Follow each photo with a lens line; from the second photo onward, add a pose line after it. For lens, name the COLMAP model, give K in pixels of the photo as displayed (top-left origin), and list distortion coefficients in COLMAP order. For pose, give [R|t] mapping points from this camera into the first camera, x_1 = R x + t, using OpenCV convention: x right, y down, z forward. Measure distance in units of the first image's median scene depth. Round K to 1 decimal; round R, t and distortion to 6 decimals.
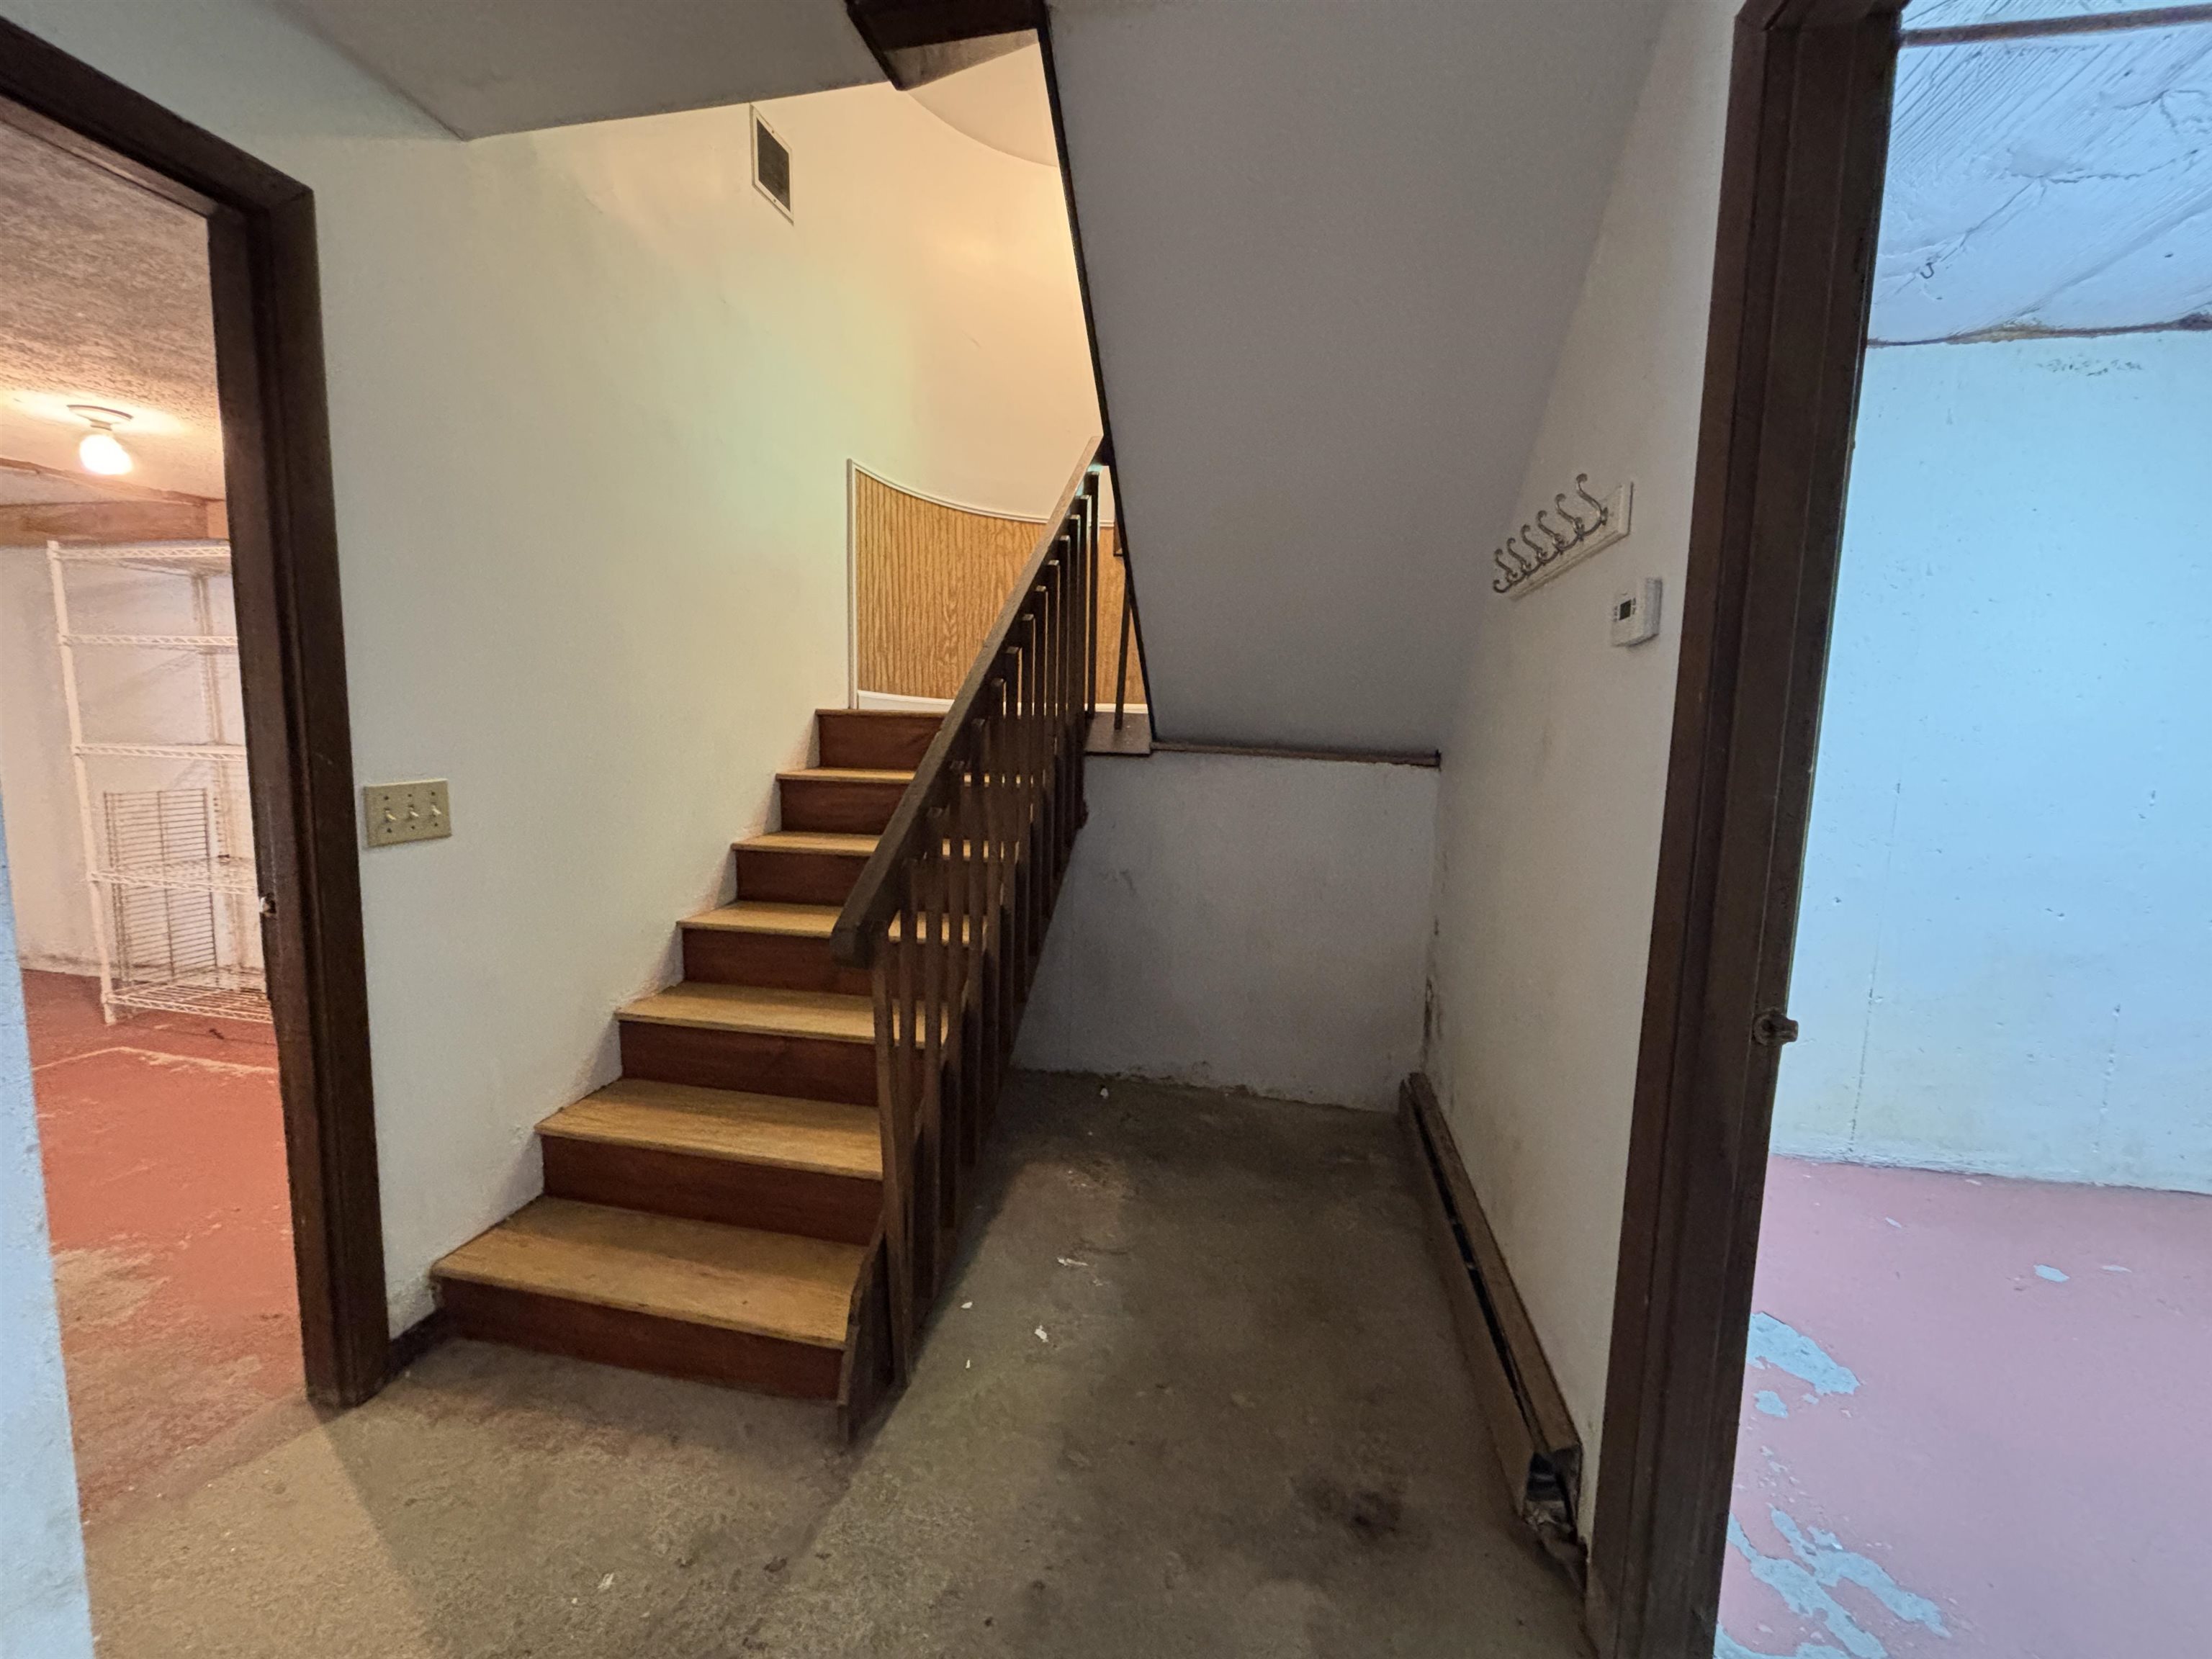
lens RADIAL K [[883.5, 0, 1106.0], [0, 883.5, 829.5], [0, 0, 1]] dist [-0.001476, 0.000001]
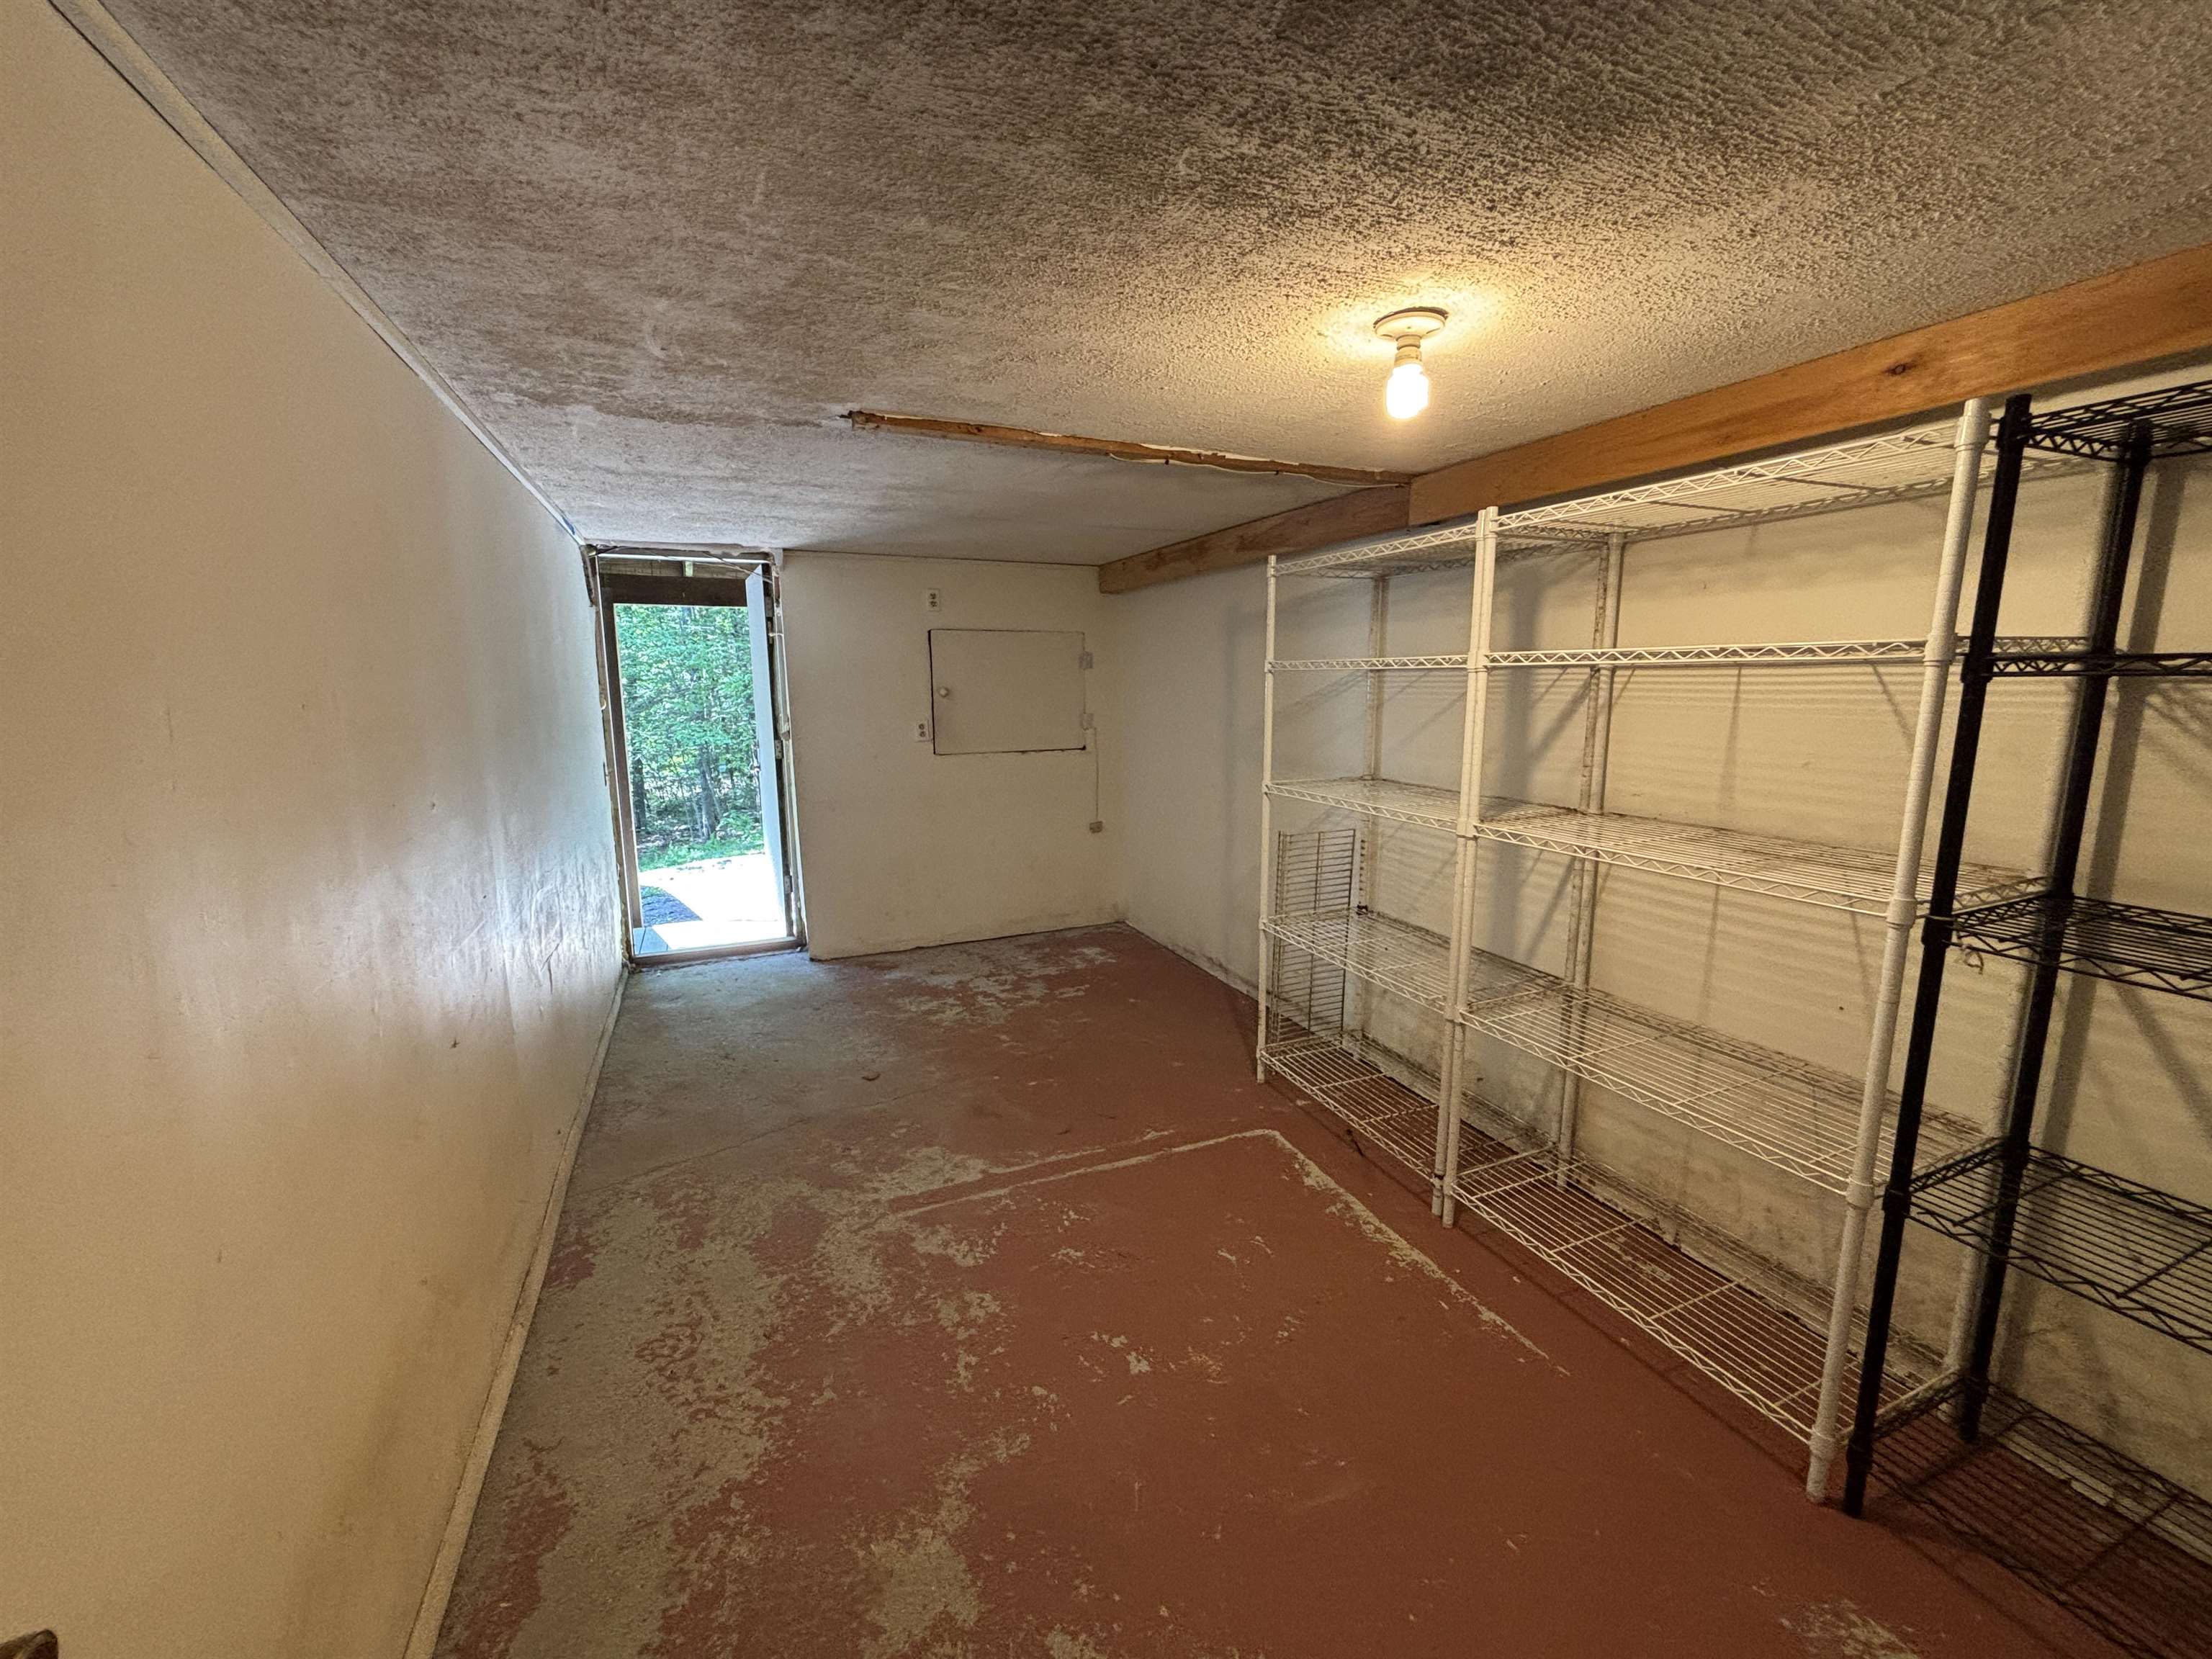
lens RADIAL K [[883.5, 0, 1106.0], [0, 883.5, 829.5], [0, 0, 1]] dist [-0.001476, 0.000001]
pose [[0.578471, 0.110261, -0.808216, -0.506234], [-0.076049, 0.993797, 0.081147, -0.105396], [0.812150, 0.014523, 0.583268, 0.326200]]
